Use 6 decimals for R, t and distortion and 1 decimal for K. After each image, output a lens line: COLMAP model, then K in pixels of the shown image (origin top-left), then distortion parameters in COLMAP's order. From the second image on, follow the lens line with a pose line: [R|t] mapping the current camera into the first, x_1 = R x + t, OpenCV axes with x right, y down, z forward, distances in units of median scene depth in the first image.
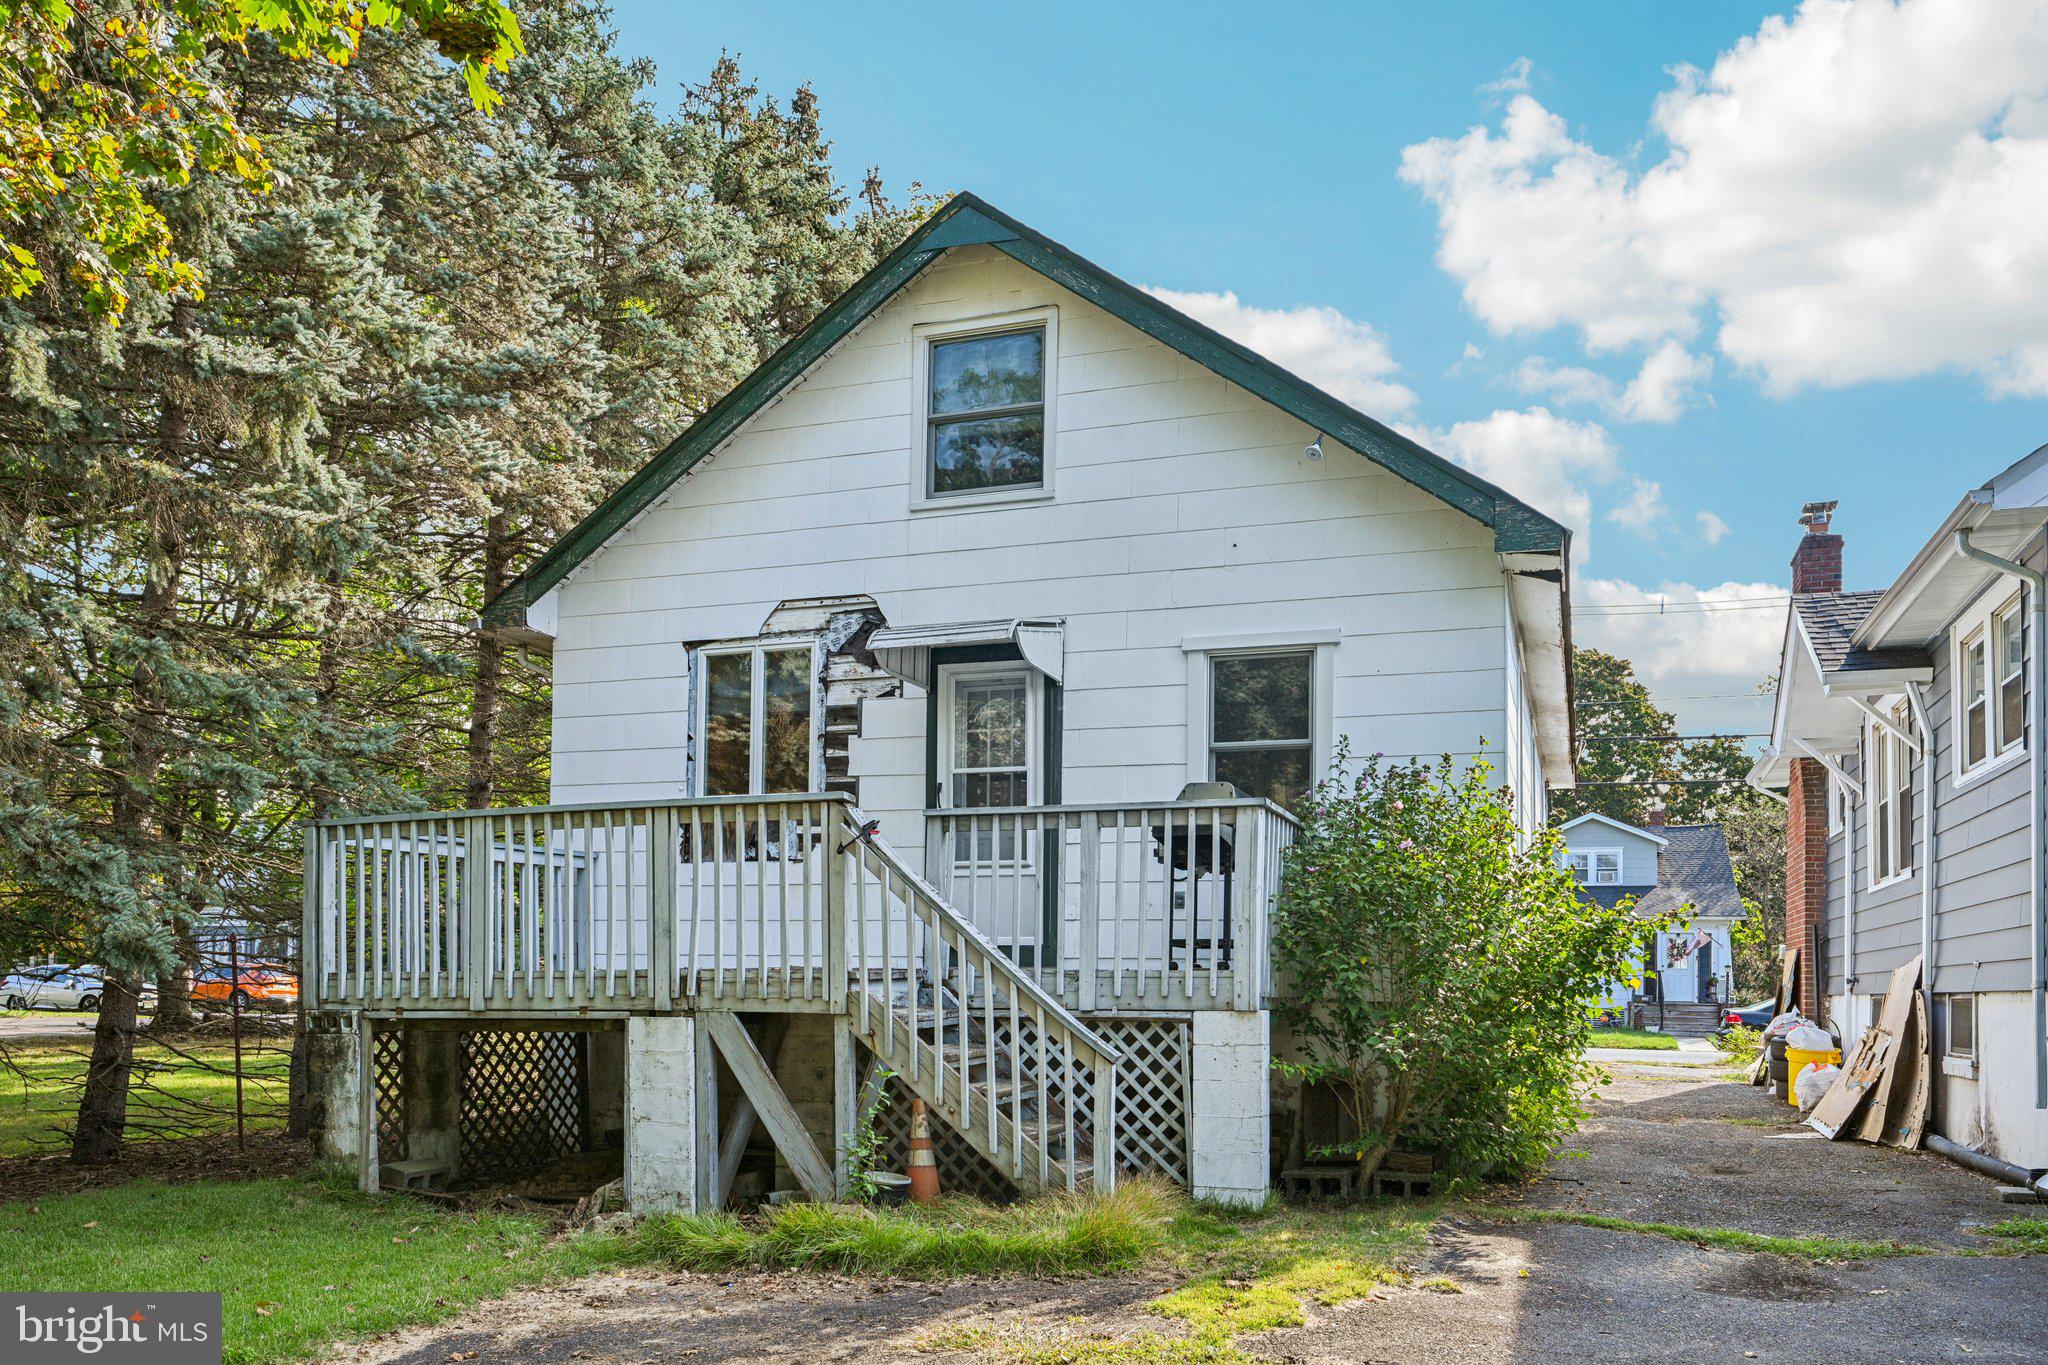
lens RADIAL K [[1484.9, 0, 992.0], [0, 1484.9, 683.0], [0, 0, 1]] dist [0.001595, -0.000909]
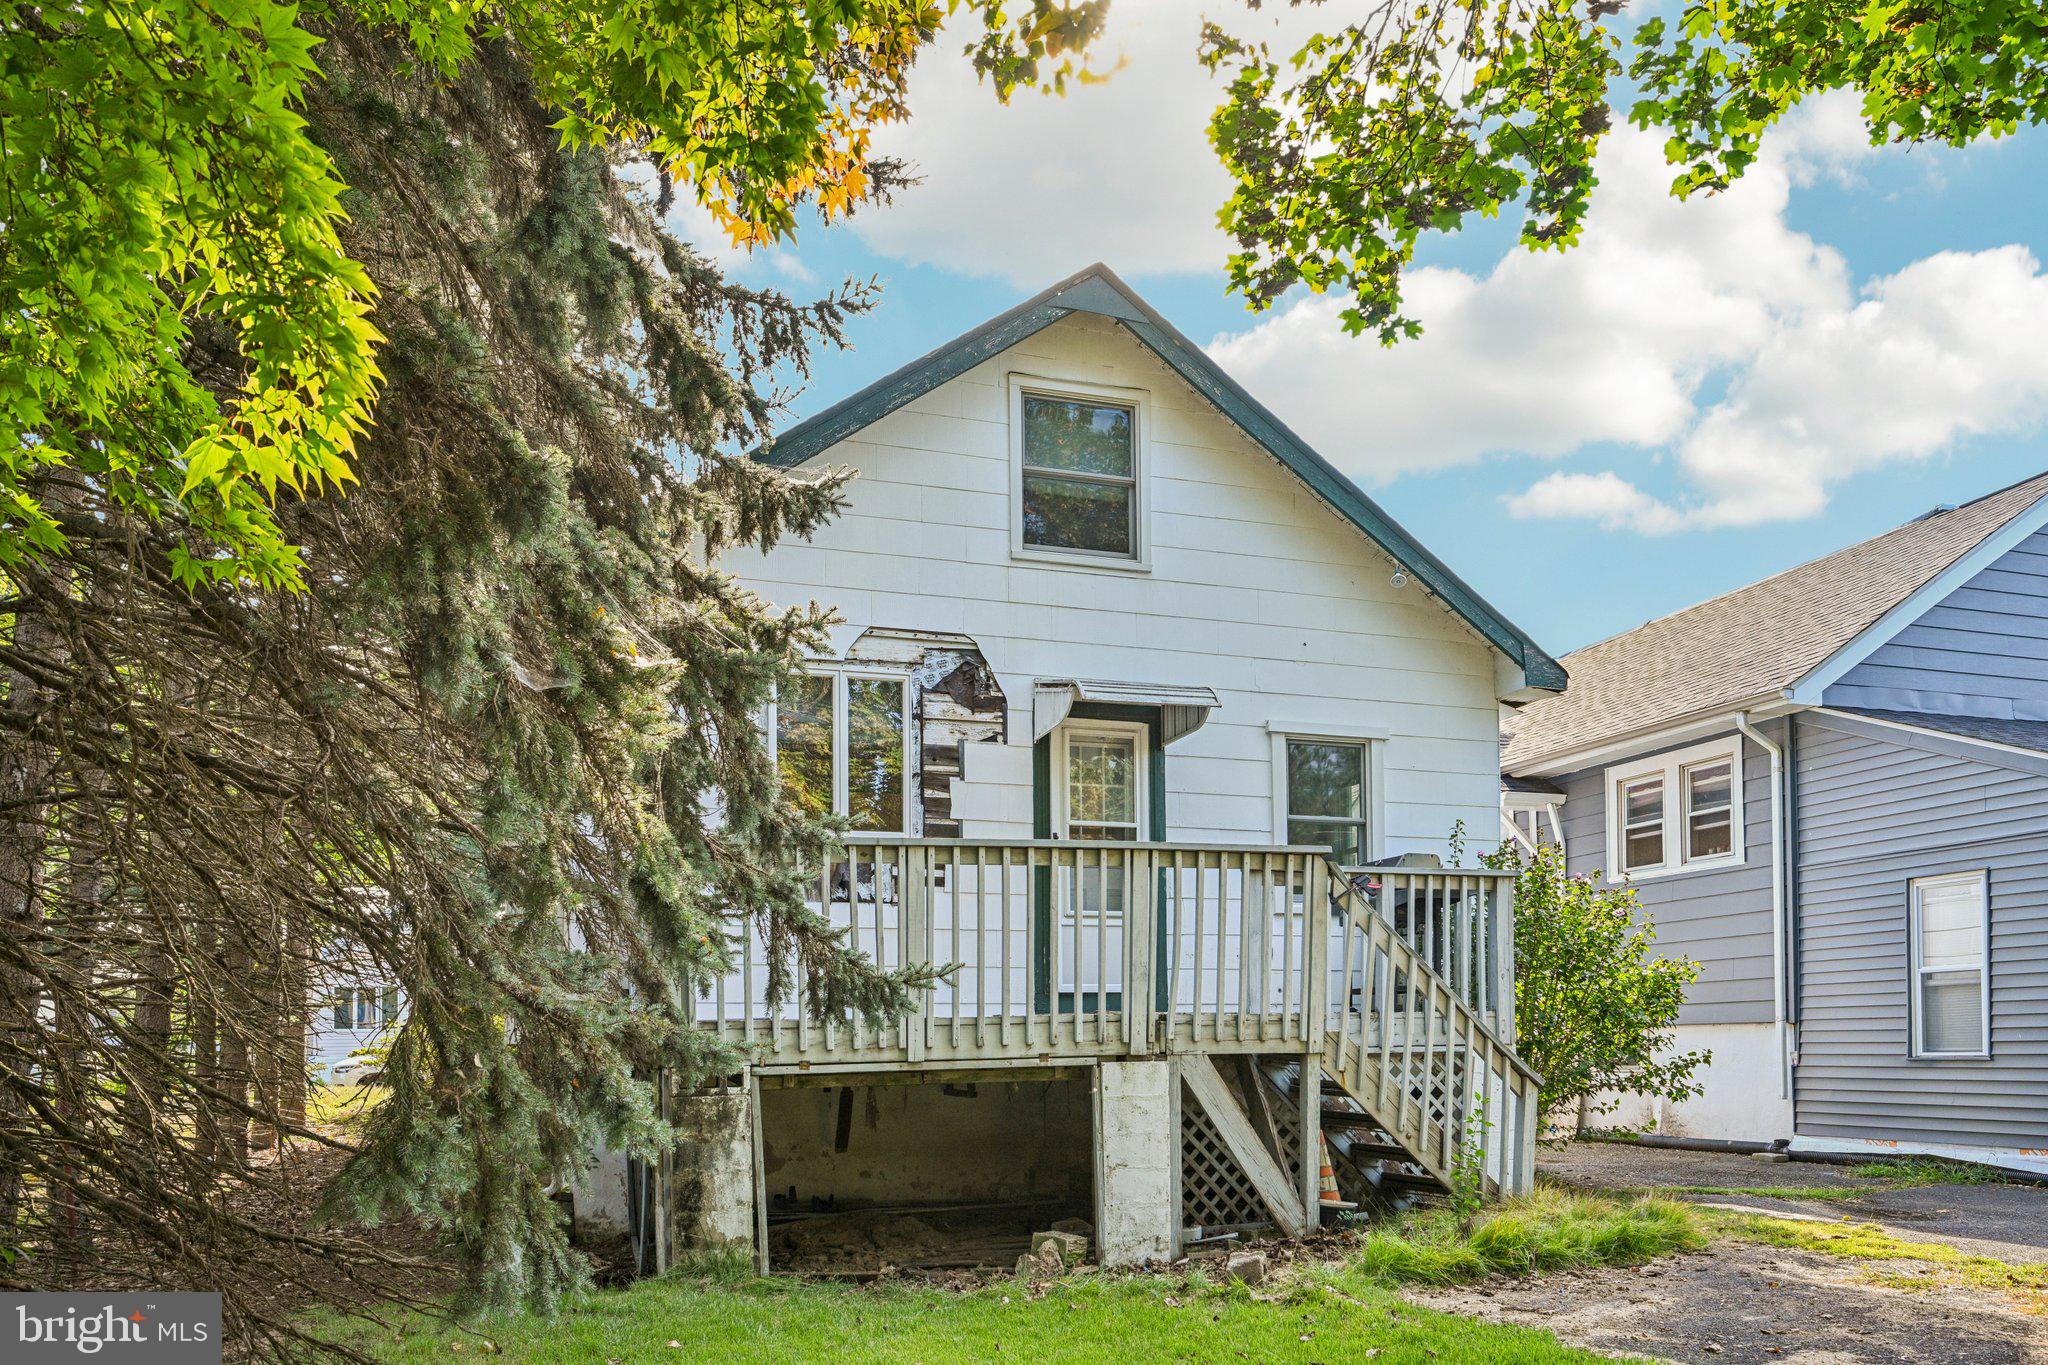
lens RADIAL K [[1526.8, 0, 989.5], [0, 1526.8, 733.1], [0, 0, 1]] dist [0.005180, -0.001676]
pose [[0.794825, 0.103200, 0.597999, -0.748950], [-0.103087, 0.994073, -0.034536, 0.042647], [-0.598018, -0.034196, 0.800753, 0.203476]]
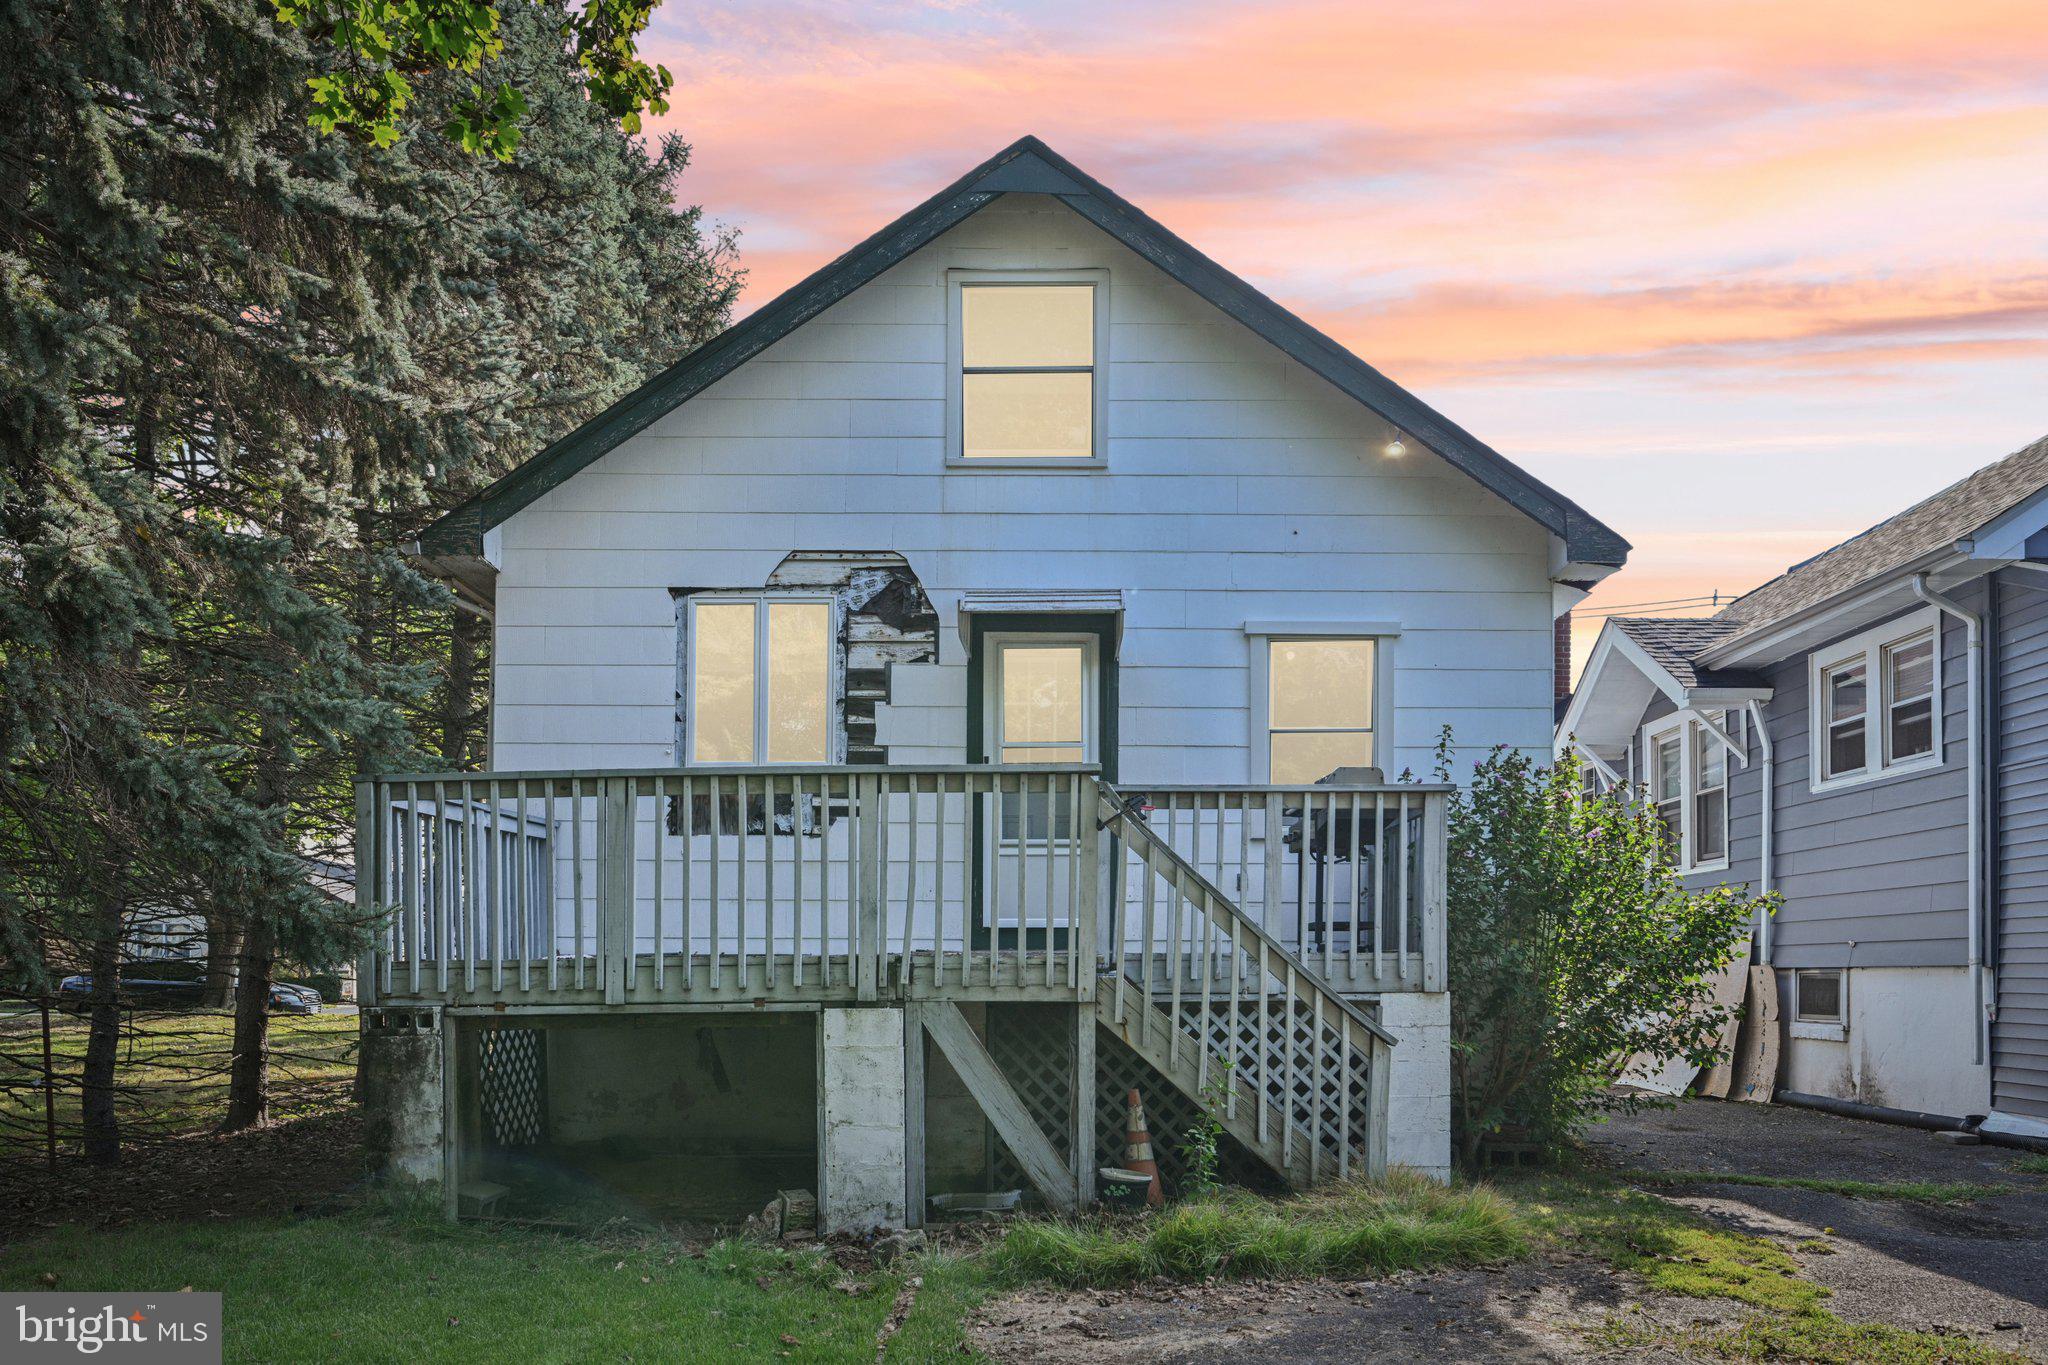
lens RADIAL K [[1484.9, 0, 992.0], [0, 1484.9, 683.0], [0, 0, 1]] dist [0.001595, -0.000909]
pose [[0.946112, 0.052460, 0.319561, -0.358954], [-0.056546, 0.998394, 0.003515, 0.017987], [-0.318864, -0.021395, 0.947559, 0.108242]]
